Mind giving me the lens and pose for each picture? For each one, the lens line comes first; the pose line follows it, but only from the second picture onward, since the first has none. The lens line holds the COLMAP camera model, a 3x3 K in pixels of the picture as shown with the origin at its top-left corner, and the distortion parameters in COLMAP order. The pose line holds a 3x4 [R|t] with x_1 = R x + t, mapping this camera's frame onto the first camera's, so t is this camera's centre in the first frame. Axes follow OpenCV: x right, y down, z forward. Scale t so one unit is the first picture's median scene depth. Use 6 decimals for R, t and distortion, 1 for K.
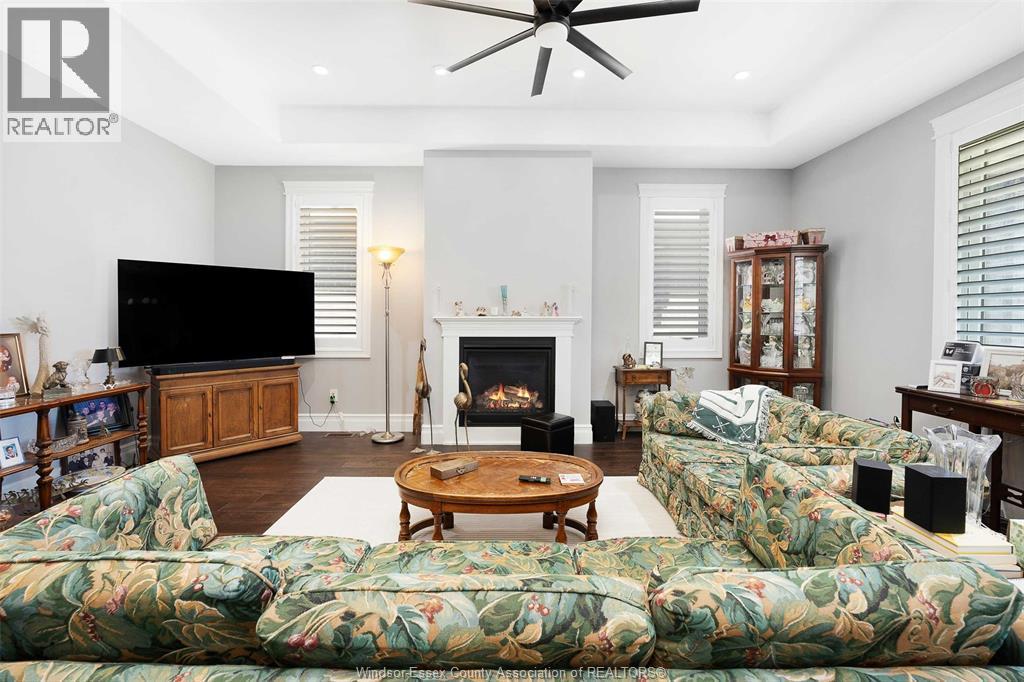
lens RADIAL K [[420.8, 0, 507.4], [0, 420.8, 320.7], [0, 0, 1]] dist [-0.019624, 0.001128]
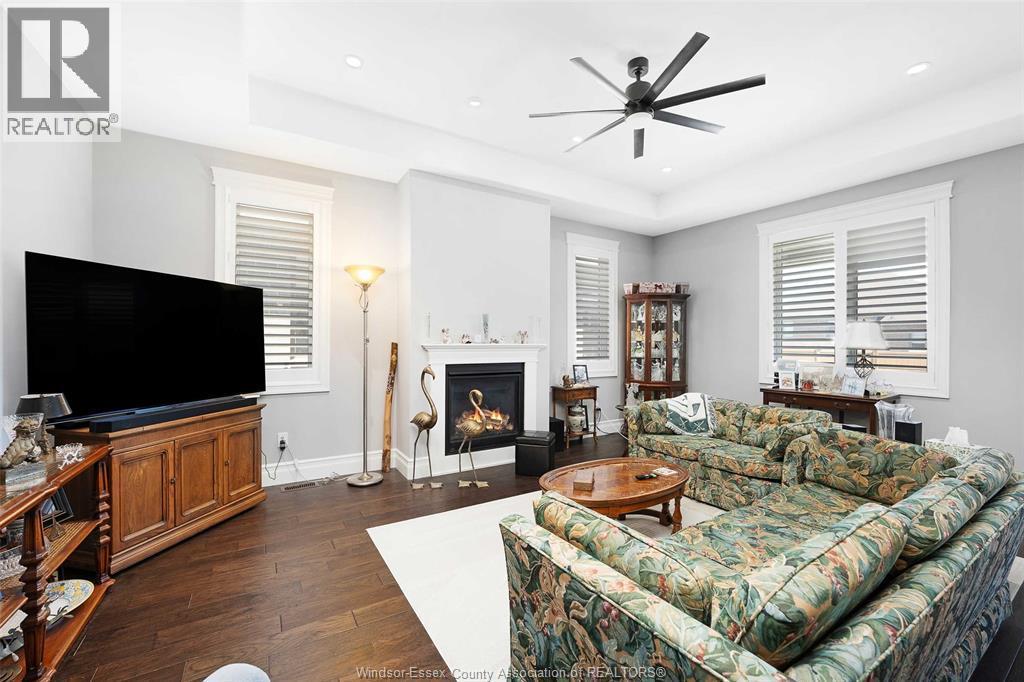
lens RADIAL K [[420.8, 0, 507.8], [0, 420.8, 338.3], [0, 0, 1]] dist [-0.019624, 0.001128]
pose [[0.855104, 0.007738, 0.518399, -0.503488], [0.001412, 0.999850, -0.017254, -0.005433], [-0.518455, 0.015486, 0.854965, 0.077830]]
